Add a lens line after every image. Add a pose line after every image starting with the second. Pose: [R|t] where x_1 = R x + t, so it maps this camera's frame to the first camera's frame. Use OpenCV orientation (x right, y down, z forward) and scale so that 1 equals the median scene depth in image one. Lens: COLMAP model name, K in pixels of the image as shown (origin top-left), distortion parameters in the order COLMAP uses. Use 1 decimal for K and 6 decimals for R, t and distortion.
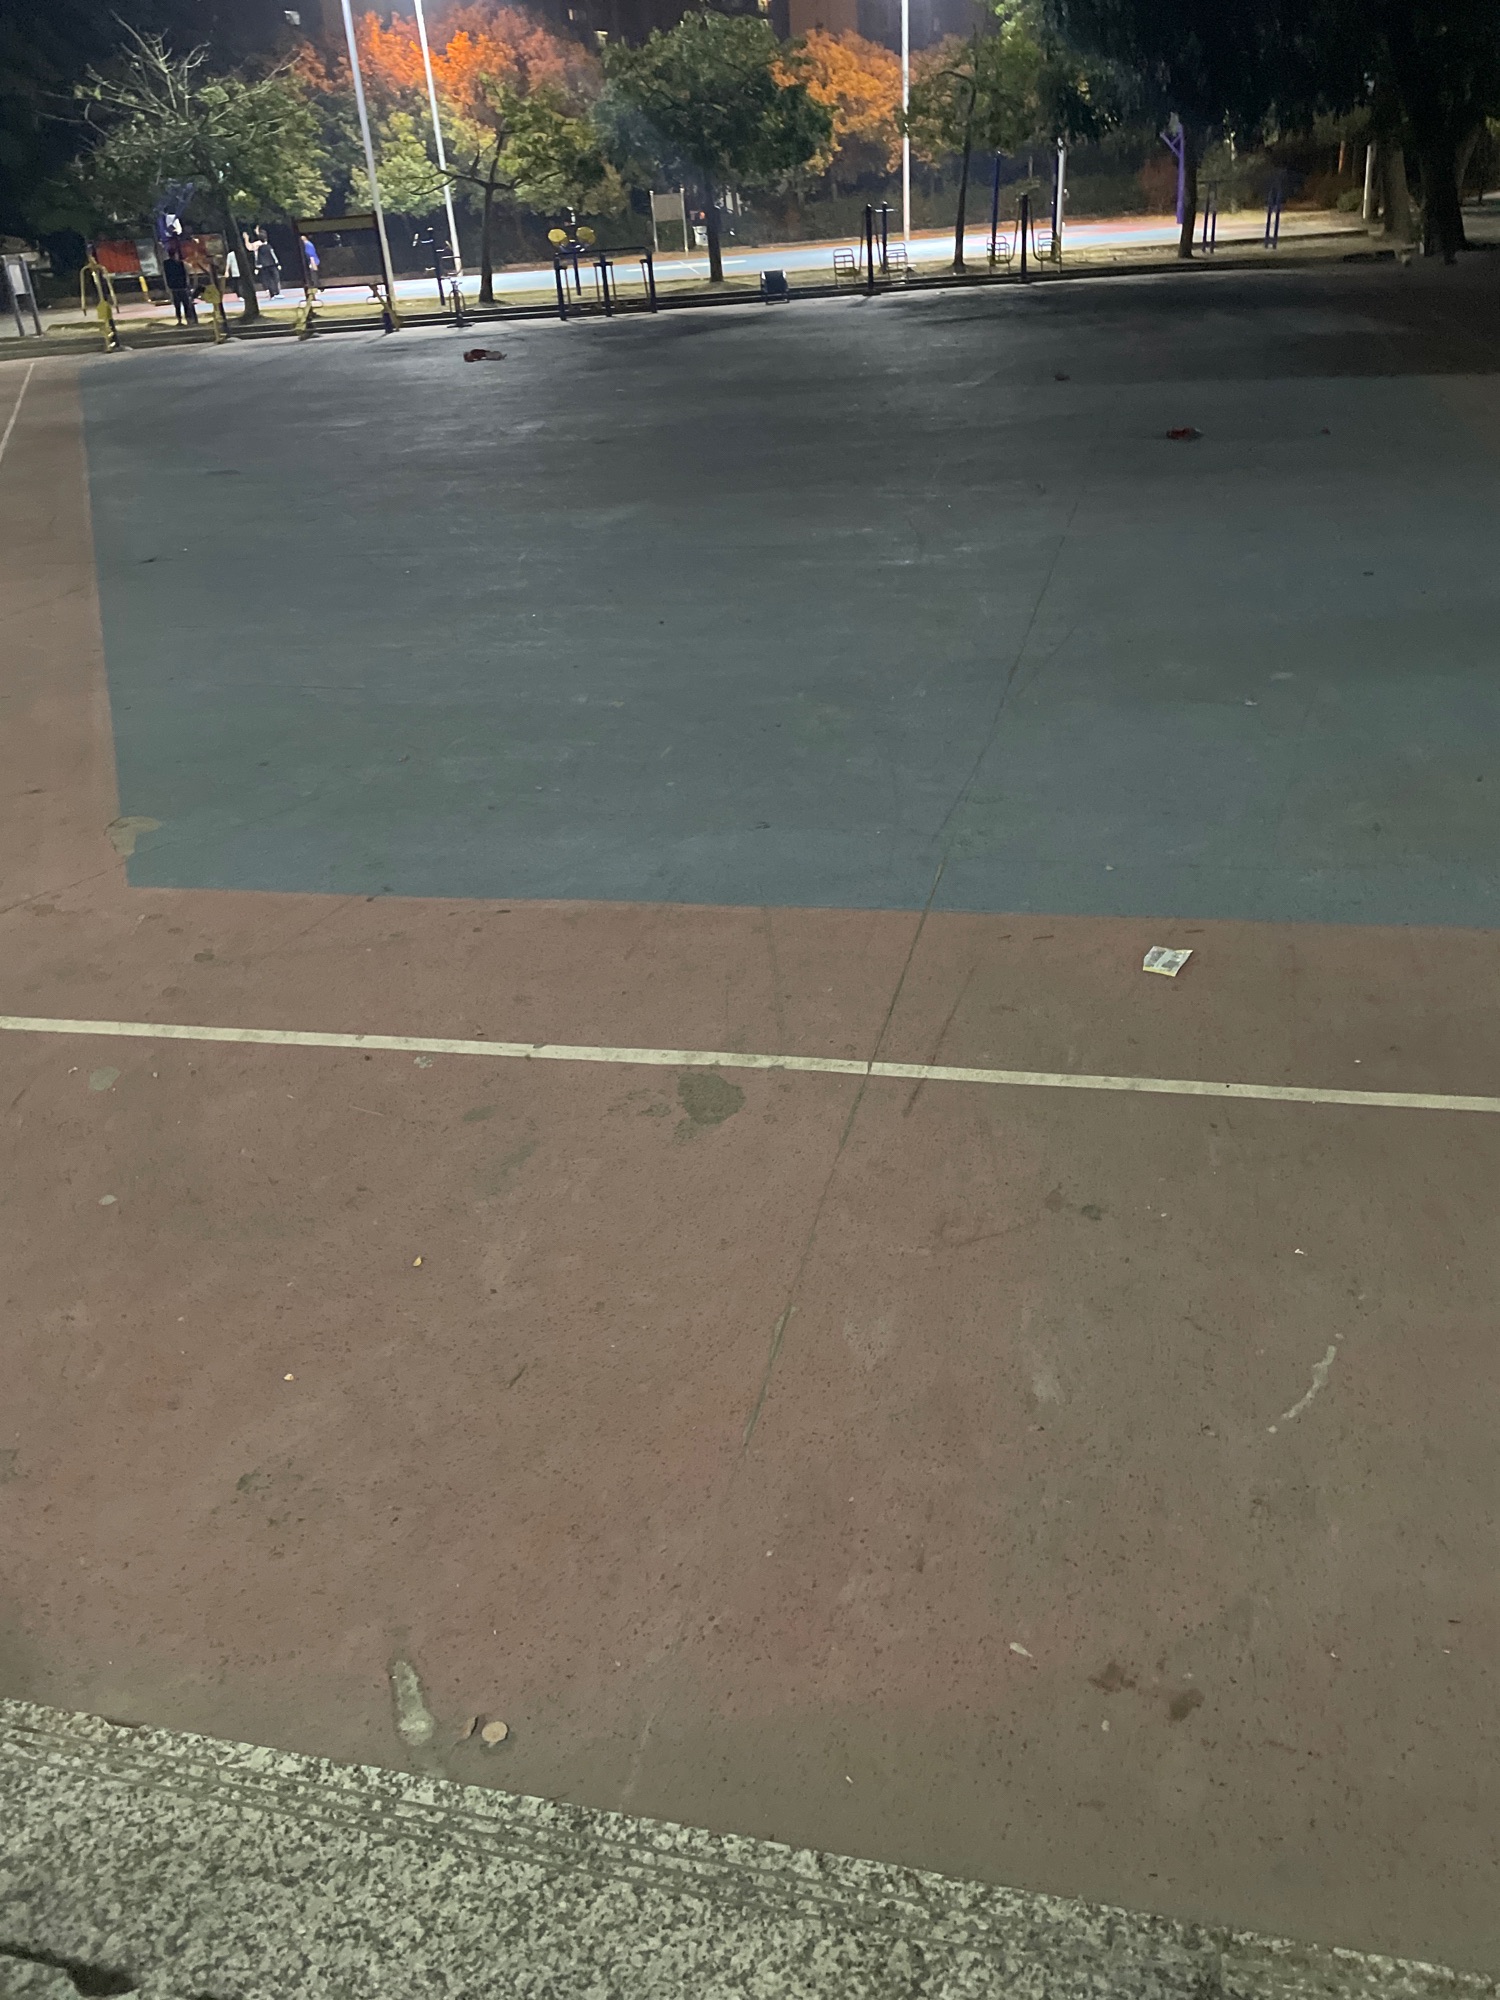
lens RADIAL K [[1540.2, 0, 752.9], [0, 1540.2, 986.1], [0, 0, 1]] dist [0.063738, -0.083893]
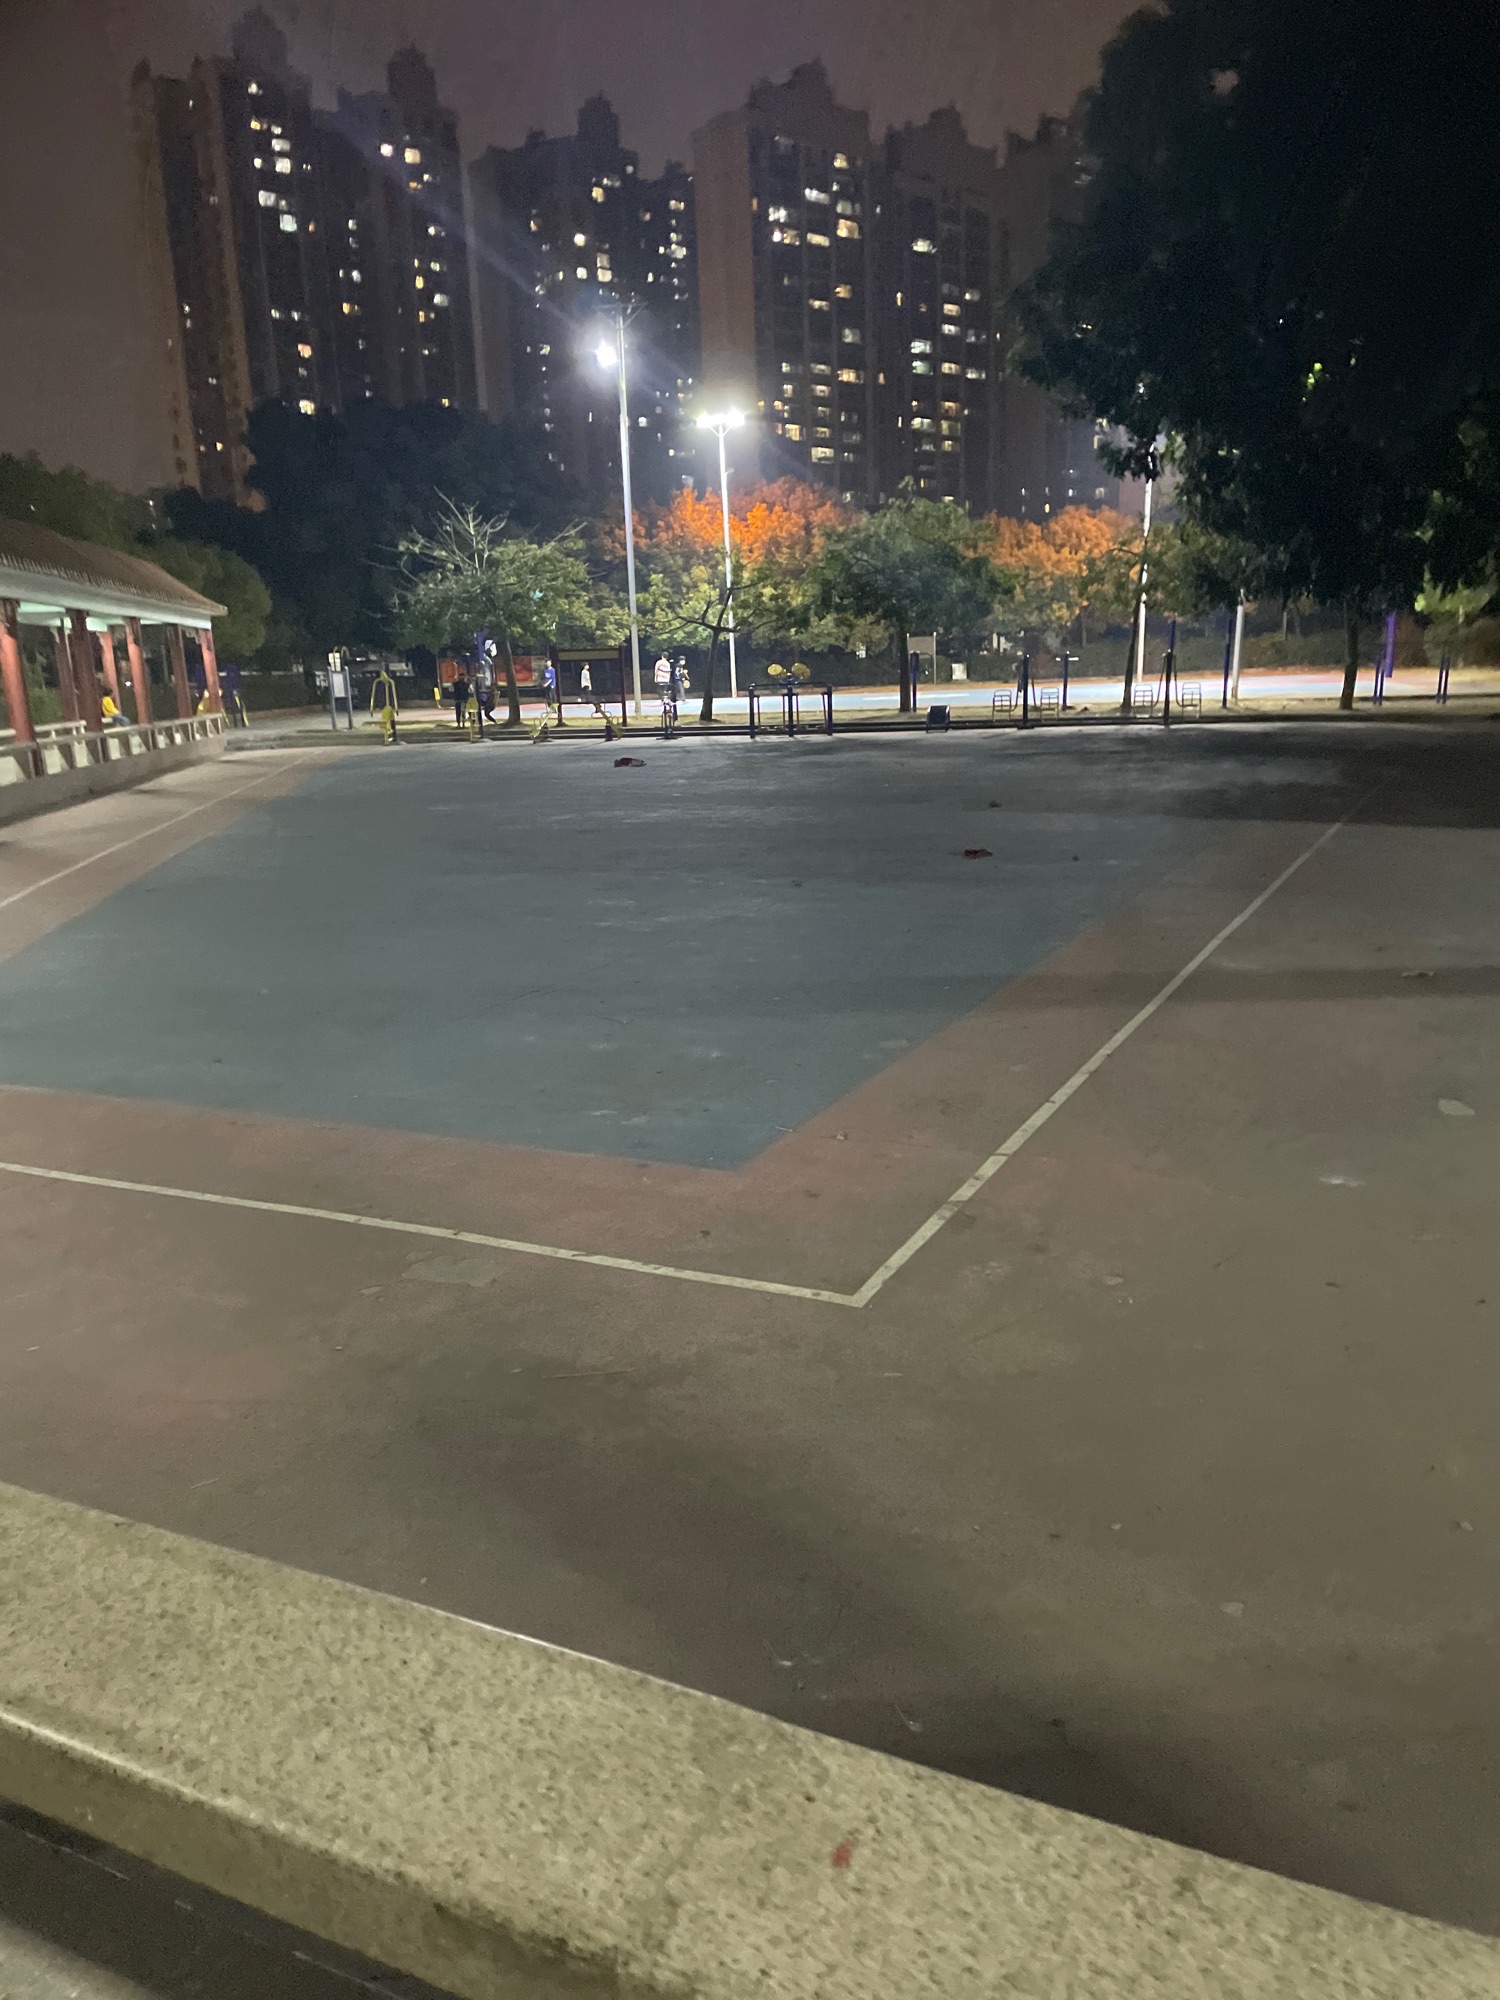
lens RADIAL K [[1540.2, 0, 743.1], [0, 1540.2, 1021.0], [0, 0, 1]] dist [0.063738, -0.083893]
pose [[0.976506, 0.082492, -0.199077, 0.110829], [-0.124392, 0.970153, -0.208158, 0.014754], [0.175964, 0.228031, 0.957621, -0.049042]]
